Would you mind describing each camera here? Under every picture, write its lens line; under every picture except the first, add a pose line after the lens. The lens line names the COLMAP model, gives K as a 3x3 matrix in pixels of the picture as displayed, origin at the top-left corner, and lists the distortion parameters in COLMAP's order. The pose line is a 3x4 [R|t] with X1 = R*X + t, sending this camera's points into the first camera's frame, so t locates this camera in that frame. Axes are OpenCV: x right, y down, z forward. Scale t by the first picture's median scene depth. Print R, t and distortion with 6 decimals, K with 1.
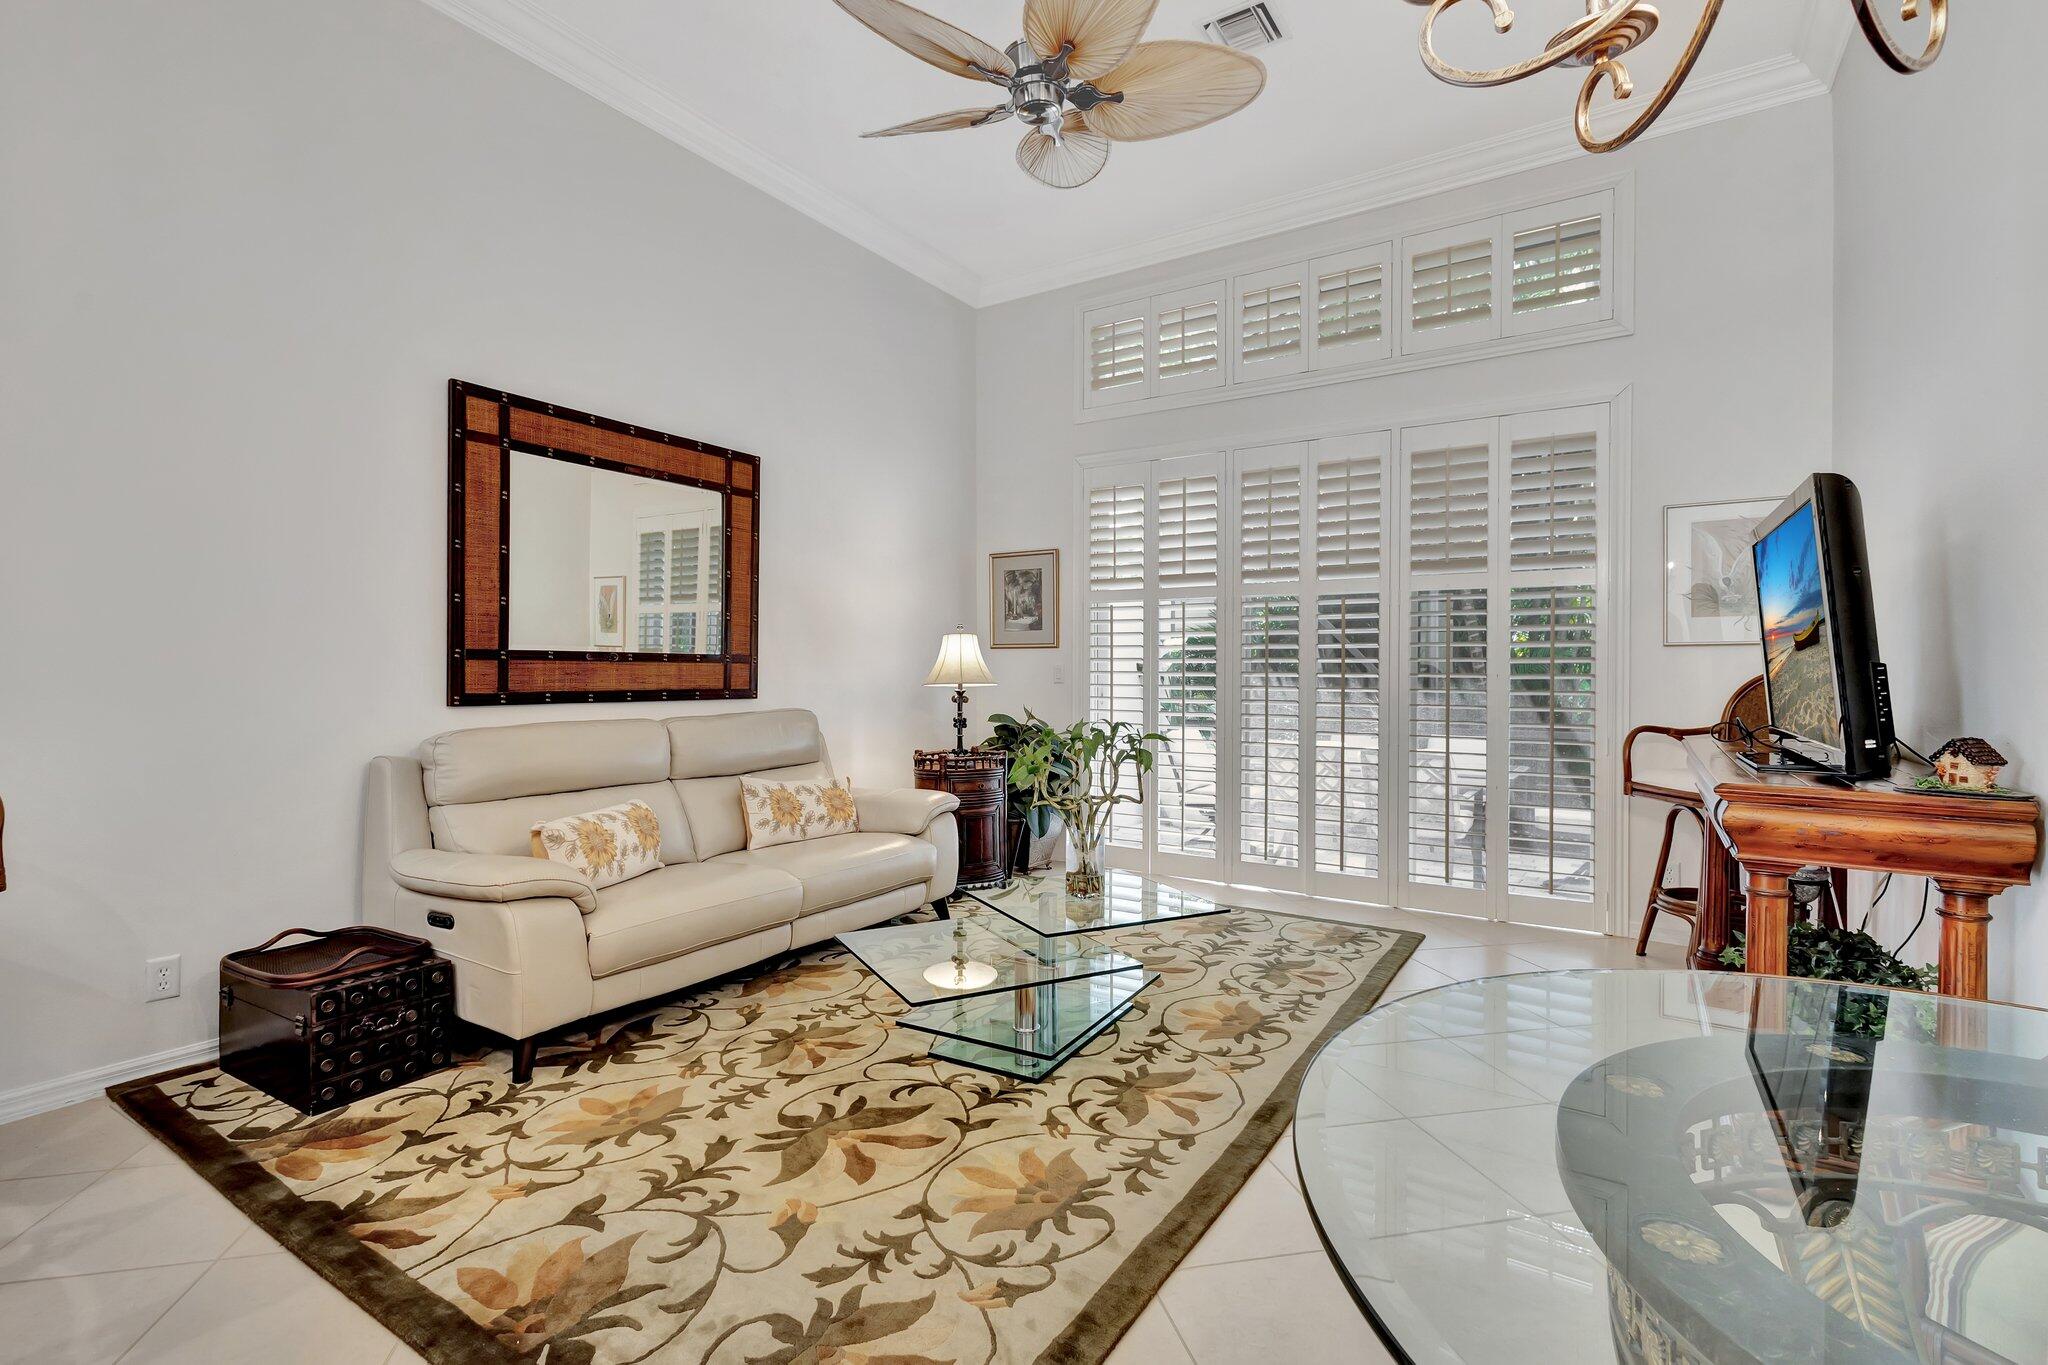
lens RADIAL K [[951.5, 0, 1026.5], [0, 951.5, 674.9], [0, 0, 1]] dist [0.003816, -0.000007]
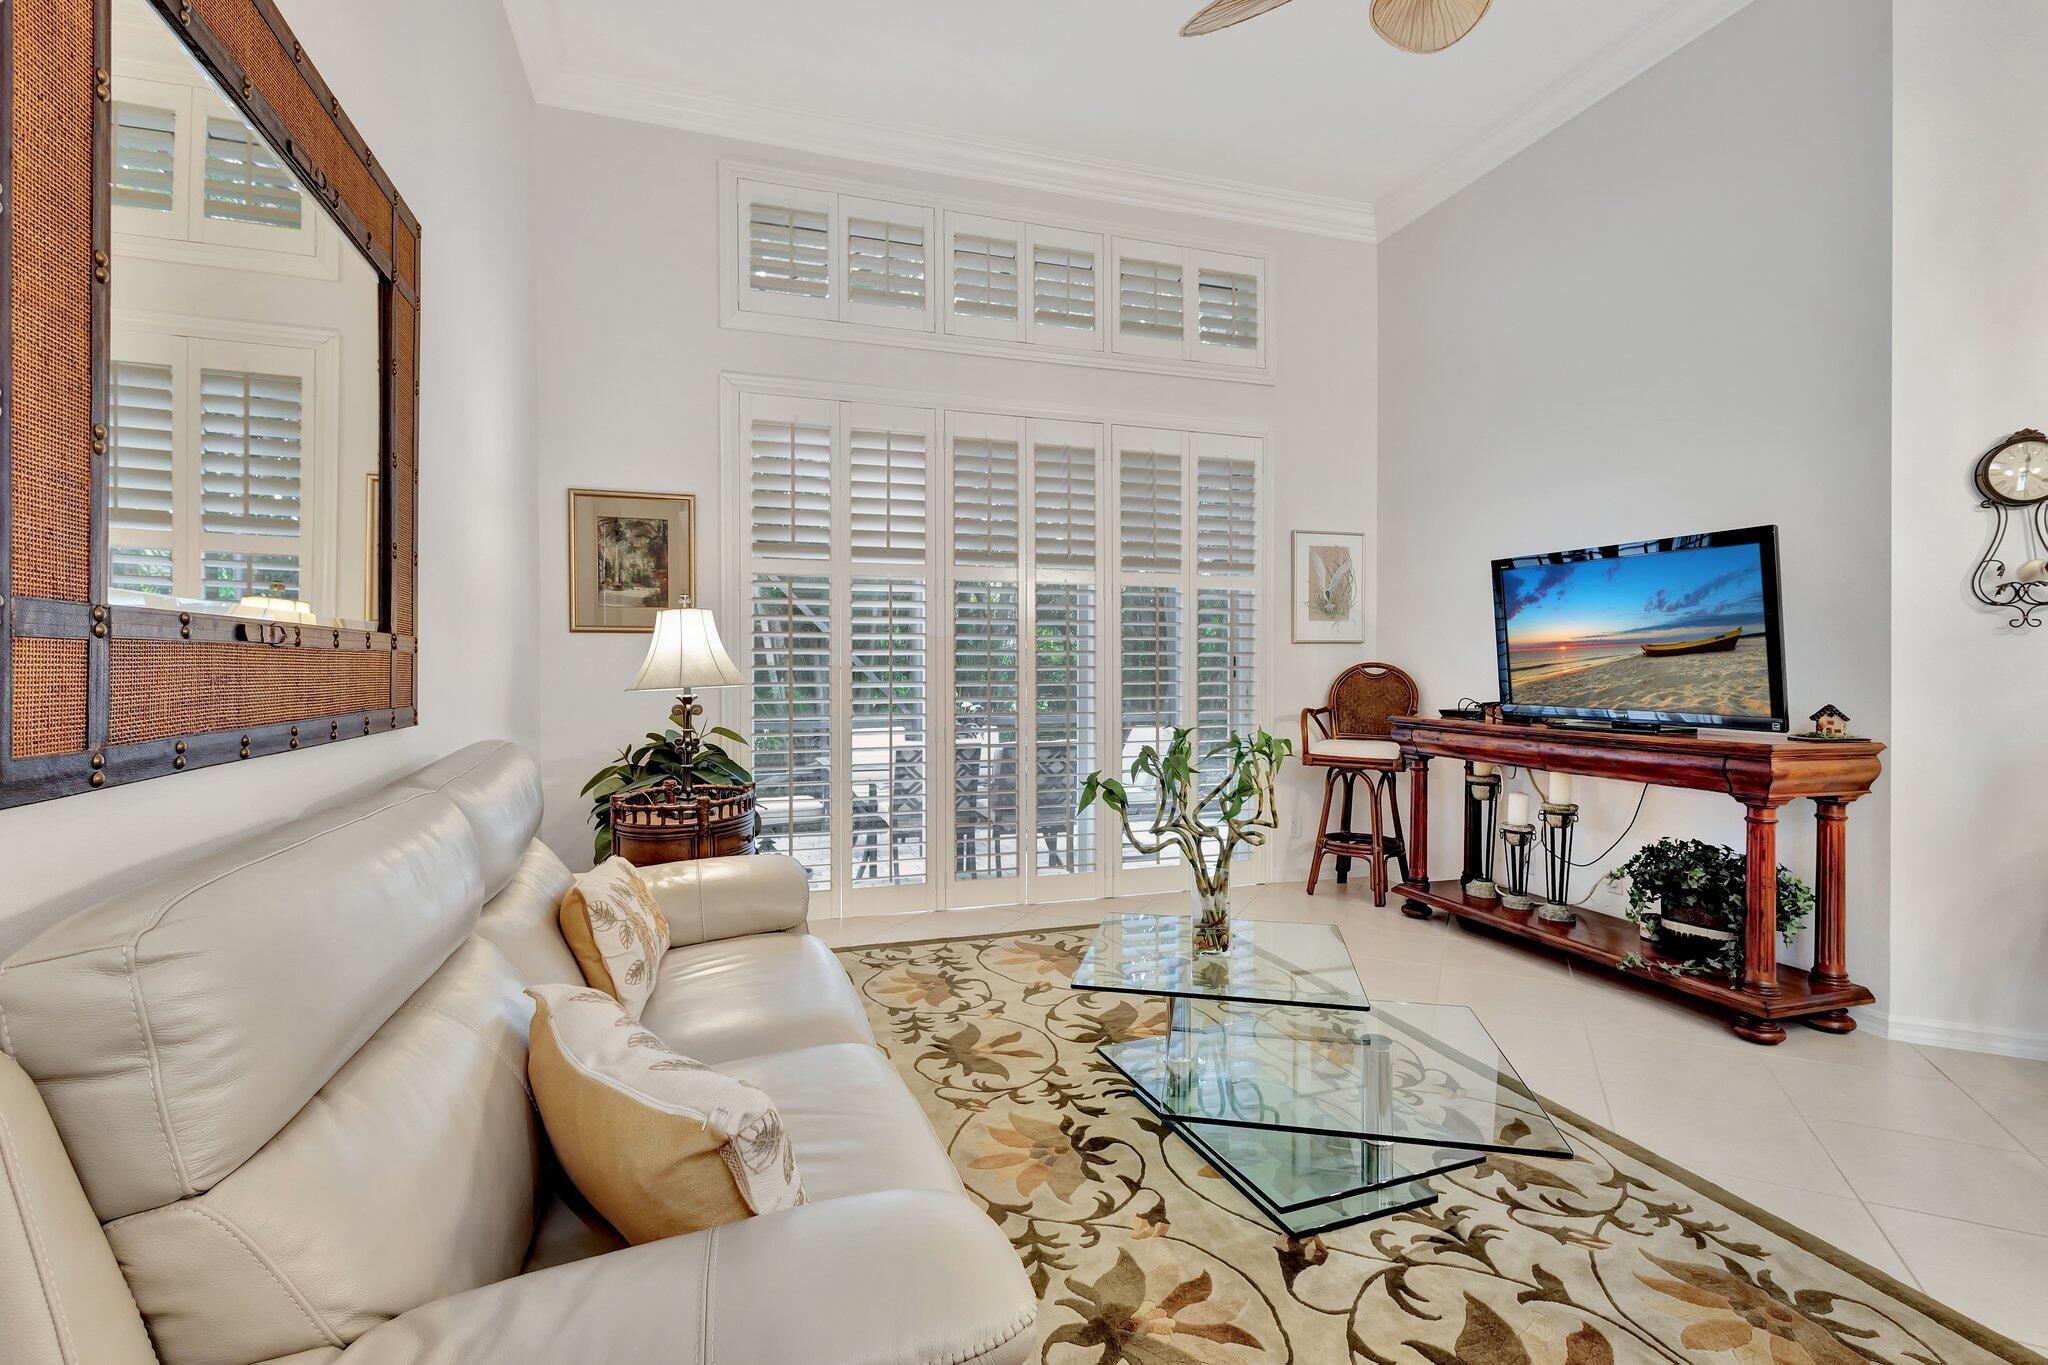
lens RADIAL K [[945.4, 0, 1019.6], [0, 945.4, 661.5], [0, 0, 1]] dist [0.003099, -0.000551]
pose [[0.631040, -0.003676, 0.775742, -0.500156], [0.005506, 0.999985, 0.000260, -0.007574], [-0.775731, 0.004107, 0.631050, 0.485366]]
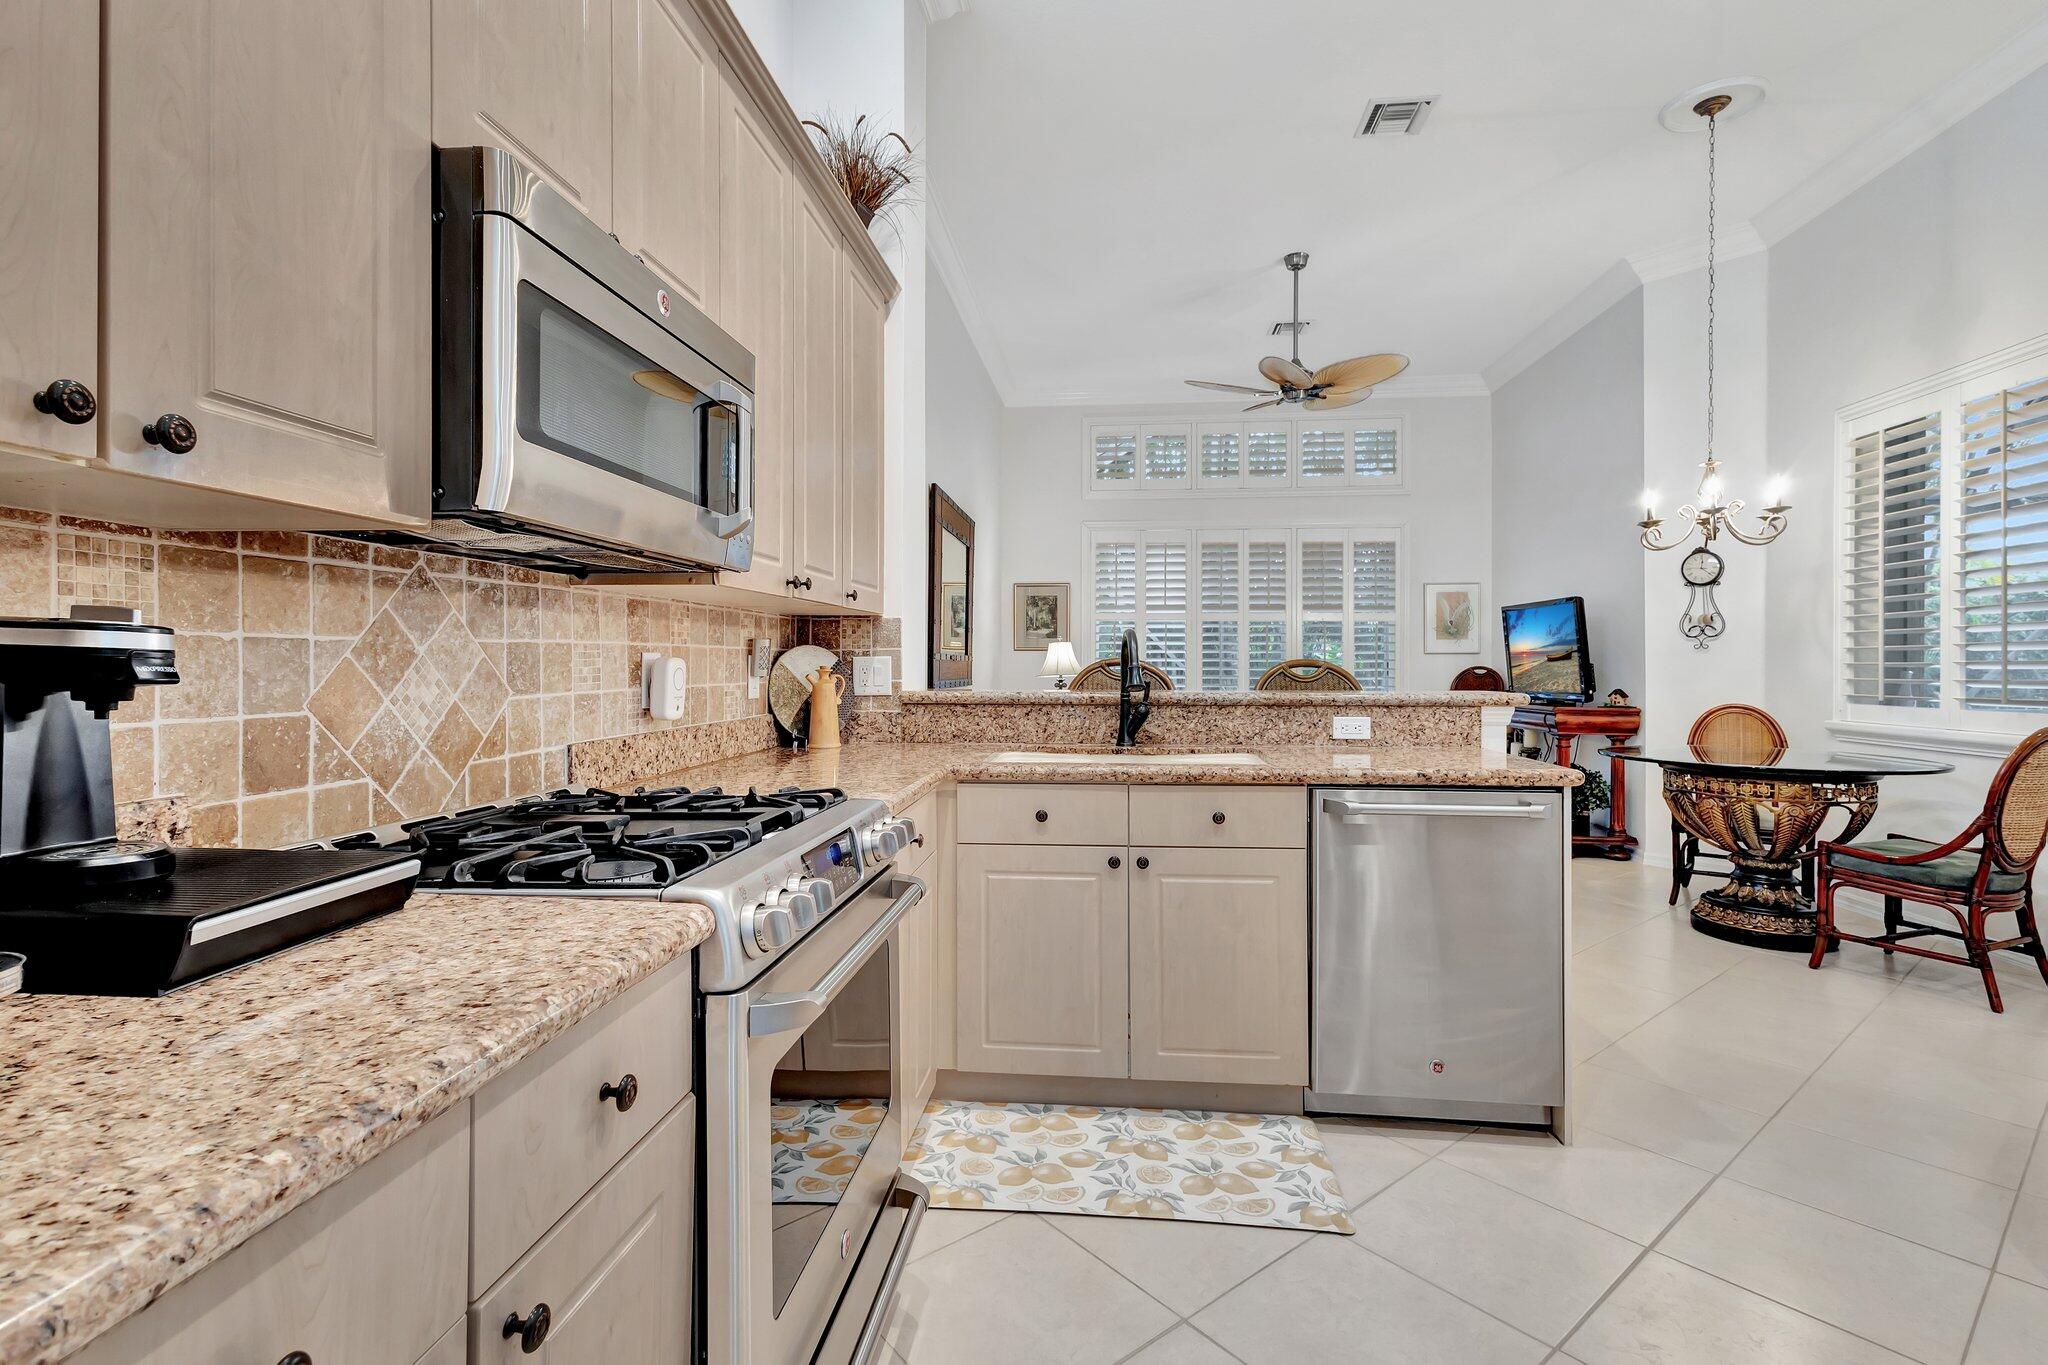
lens RADIAL K [[945.4, 0, 1019.6], [0, 945.4, 661.5], [0, 0, 1]] dist [0.003099, -0.000551]
pose [[0.898628, 0.002325, 0.438705, -0.924055], [0.001847, 0.999957, -0.009082, 0.002792], [-0.438707, 0.008972, 0.898585, -0.384144]]
